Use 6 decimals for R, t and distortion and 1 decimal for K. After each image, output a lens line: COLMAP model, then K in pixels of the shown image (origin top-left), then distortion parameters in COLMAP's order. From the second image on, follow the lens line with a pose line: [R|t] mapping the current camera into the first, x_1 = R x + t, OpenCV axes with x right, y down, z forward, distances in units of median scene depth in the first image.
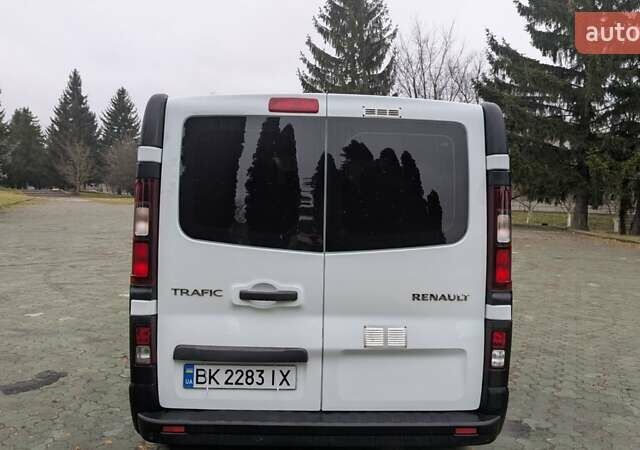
lens RADIAL K [[560.2, 0, 318.5], [0, 560.2, 222.6], [0, 0, 1]] dist [0.041038, -0.025883]
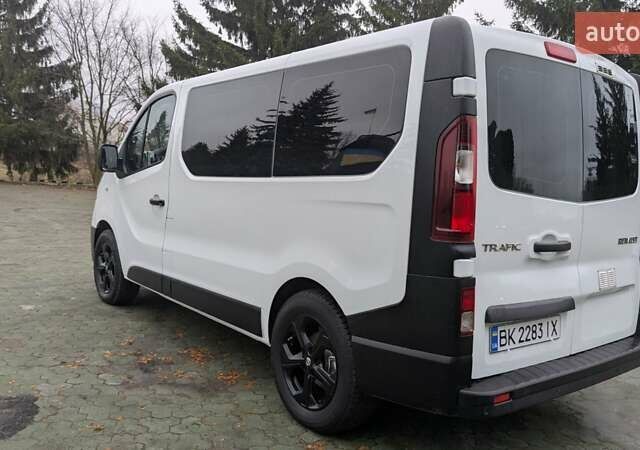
lens RADIAL K [[560.2, 0, 315.6], [0, 560.2, 223.1], [0, 0, 1]] dist [0.041038, -0.025883]
pose [[0.813928, -0.026635, 0.580355, -0.958543], [-0.003508, 0.998705, 0.050754, 0.039034], [-0.580955, -0.043346, 0.812780, 0.425933]]
